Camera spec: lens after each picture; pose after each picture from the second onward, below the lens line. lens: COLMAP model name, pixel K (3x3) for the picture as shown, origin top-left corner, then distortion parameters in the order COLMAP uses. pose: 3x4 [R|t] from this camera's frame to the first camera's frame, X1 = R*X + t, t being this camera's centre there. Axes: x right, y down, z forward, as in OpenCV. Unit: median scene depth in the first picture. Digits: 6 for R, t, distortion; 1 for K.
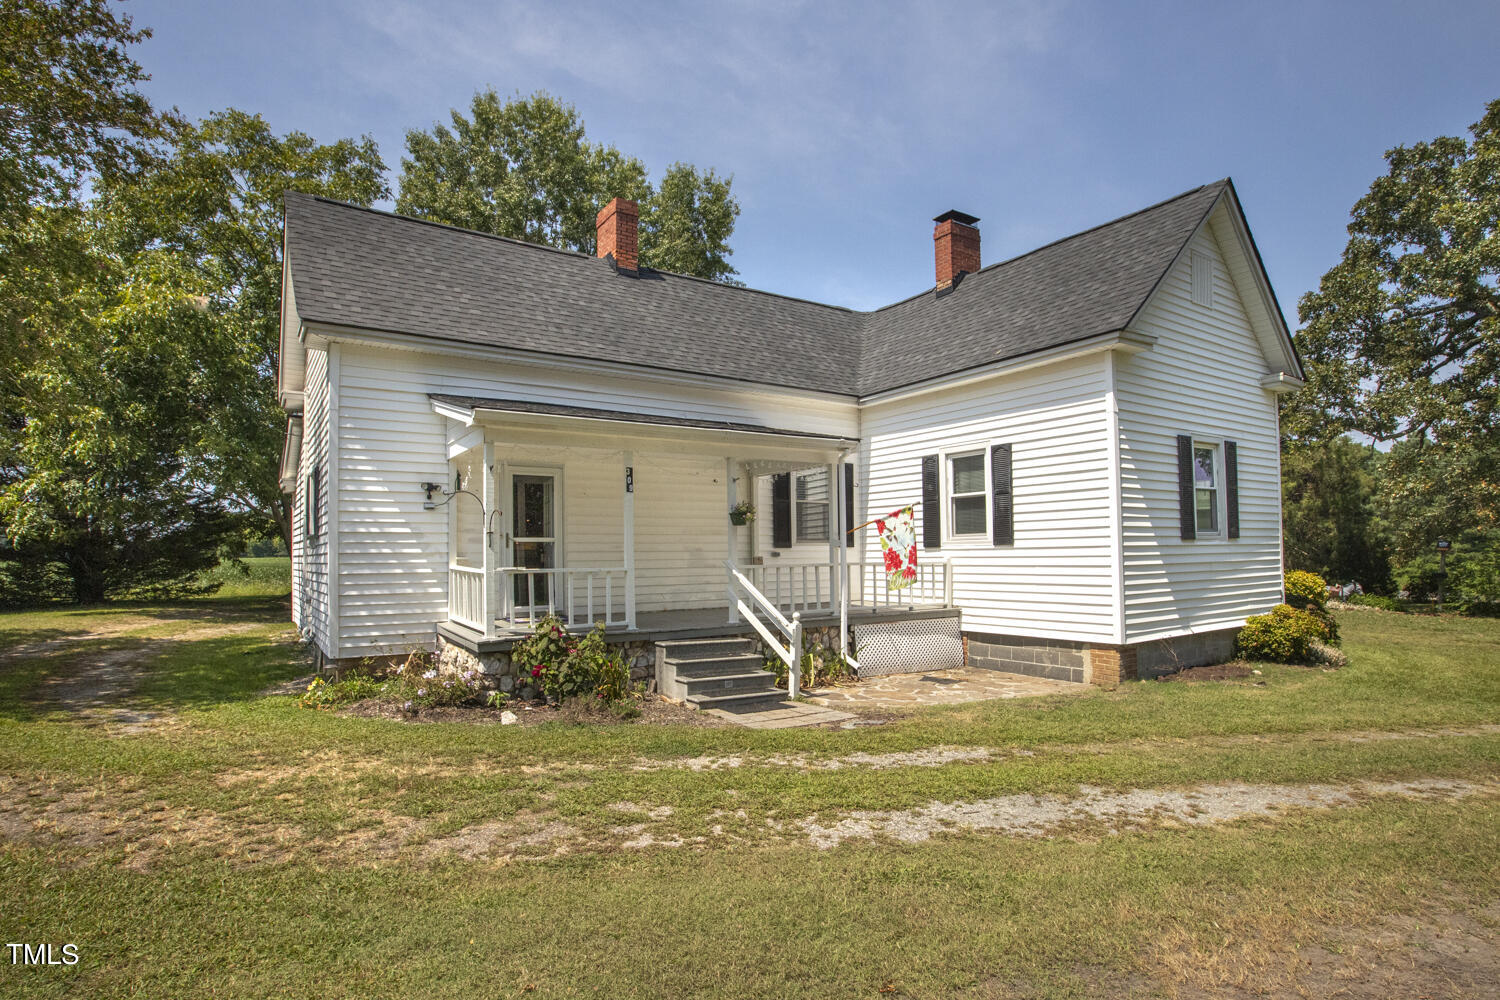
lens RADIAL K [[690.2, 0, 722.2], [0, 690.2, 532.5], [0, 0, 1]] dist [-0.030530, 0.001123]
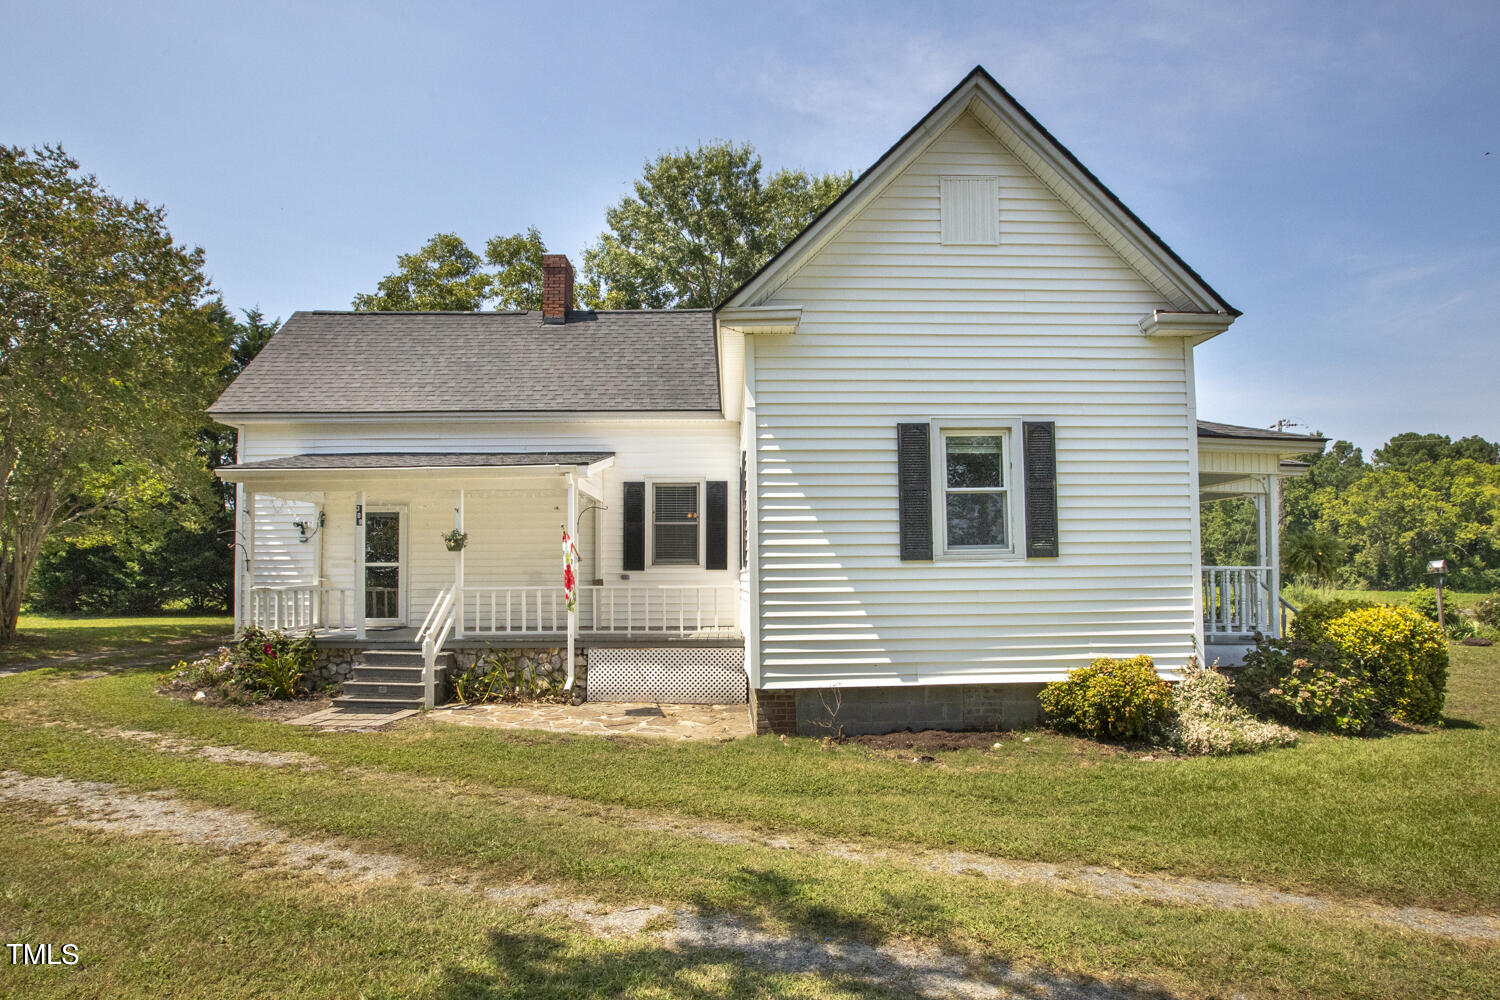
lens RADIAL K [[706.0, 0, 752.2], [0, 706.0, 545.6], [0, 0, 1]] dist [-0.030414, 0.000459]
pose [[0.876804, -0.018072, -0.480508, 0.896862], [0.012962, 0.999819, -0.013950, 0.002888], [0.480673, 0.006003, 0.876879, 0.224009]]
